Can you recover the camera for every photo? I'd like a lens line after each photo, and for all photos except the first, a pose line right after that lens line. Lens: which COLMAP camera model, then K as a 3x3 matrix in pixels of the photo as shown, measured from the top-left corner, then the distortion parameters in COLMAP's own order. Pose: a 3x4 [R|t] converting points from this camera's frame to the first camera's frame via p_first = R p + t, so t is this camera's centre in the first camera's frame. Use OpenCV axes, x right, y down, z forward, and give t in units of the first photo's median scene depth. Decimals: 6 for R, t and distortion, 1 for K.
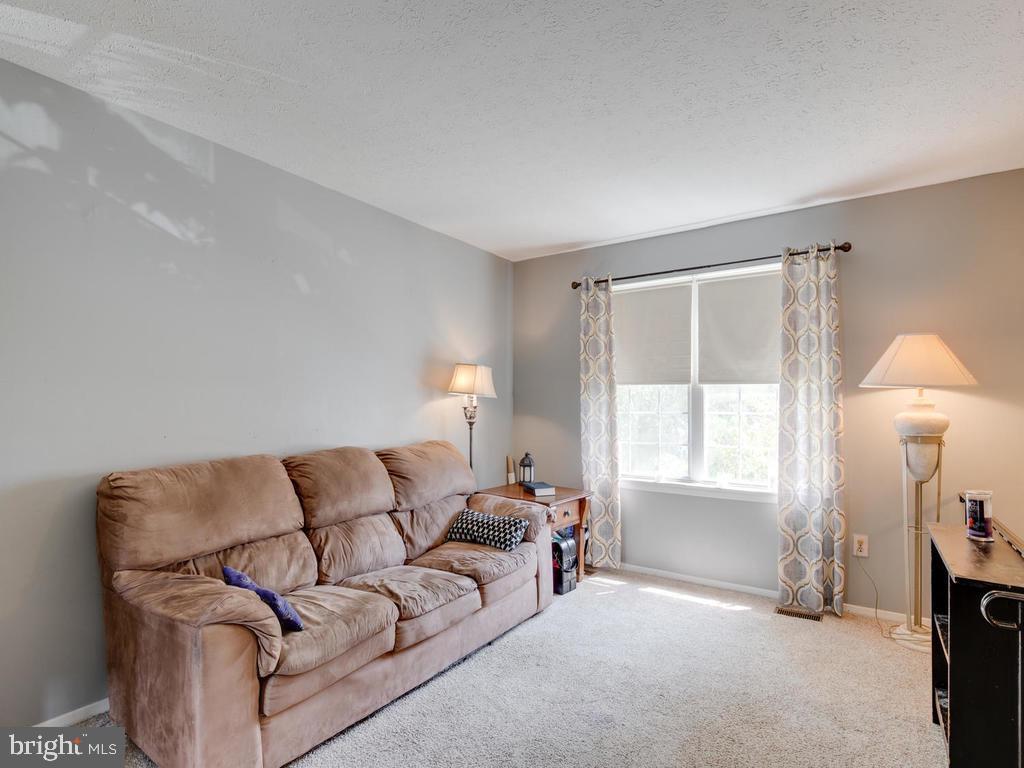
lens RADIAL K [[543.0, 0, 512.1], [0, 543.0, 402.7], [0, 0, 1]] dist [-0.035141, 0.000735]
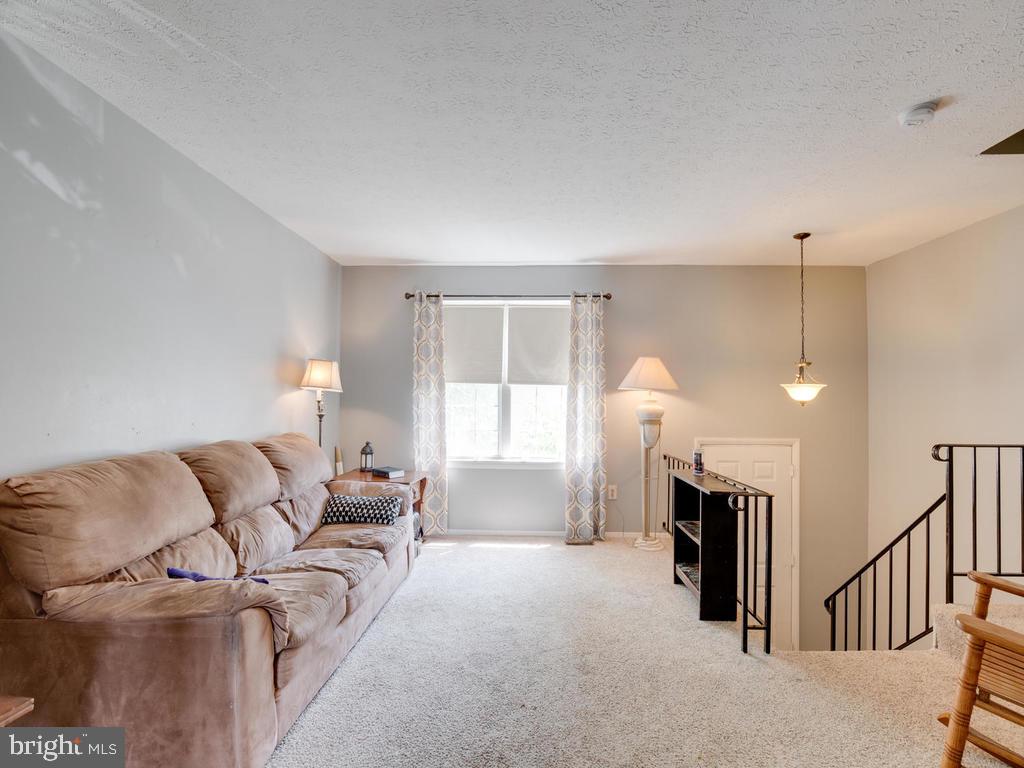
lens RADIAL K [[543.0, 0, 512.1], [0, 543.0, 402.7], [0, 0, 1]] dist [-0.035141, 0.000735]
pose [[0.814379, 0.002675, 0.580328, -0.465431], [-0.008853, 0.999930, 0.007815, 0.000756], [-0.580267, -0.011502, 0.814345, -0.091817]]
